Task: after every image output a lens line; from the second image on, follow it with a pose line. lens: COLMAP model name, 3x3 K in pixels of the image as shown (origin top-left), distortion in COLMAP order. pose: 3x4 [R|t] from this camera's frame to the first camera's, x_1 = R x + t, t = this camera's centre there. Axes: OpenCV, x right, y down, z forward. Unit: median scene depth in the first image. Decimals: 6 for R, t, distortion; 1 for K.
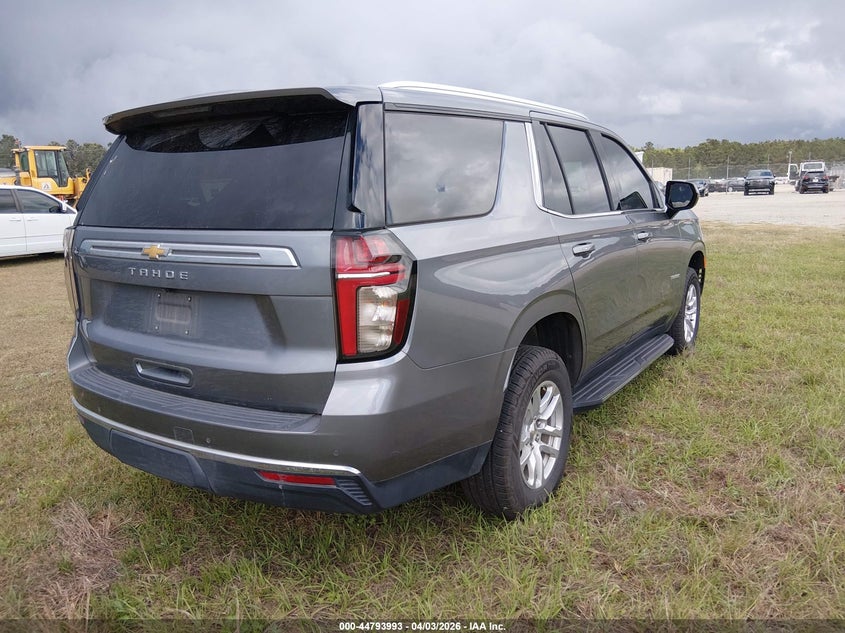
lens RADIAL K [[662.9, 0, 416.6], [0, 662.9, 315.1], [0, 0, 1]] dist [0.042981, 0.002556]
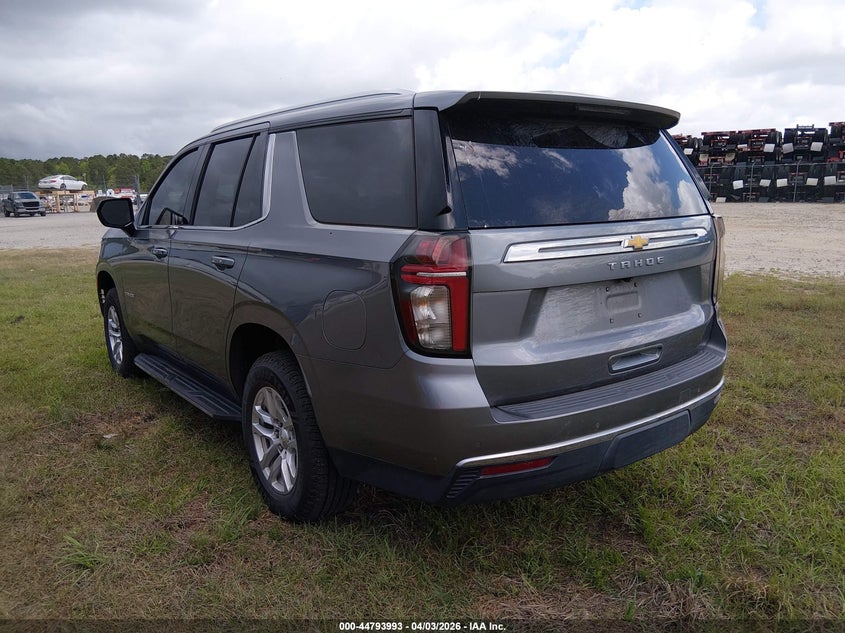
lens RADIAL K [[662.9, 0, 416.6], [0, 662.9, 315.1], [0, 0, 1]] dist [0.042981, 0.002556]
pose [[0.309738, -0.154427, 0.938198, -1.371182], [0.180573, 0.978319, 0.101416, -0.140180], [-0.933518, 0.138001, 0.330908, 0.910868]]
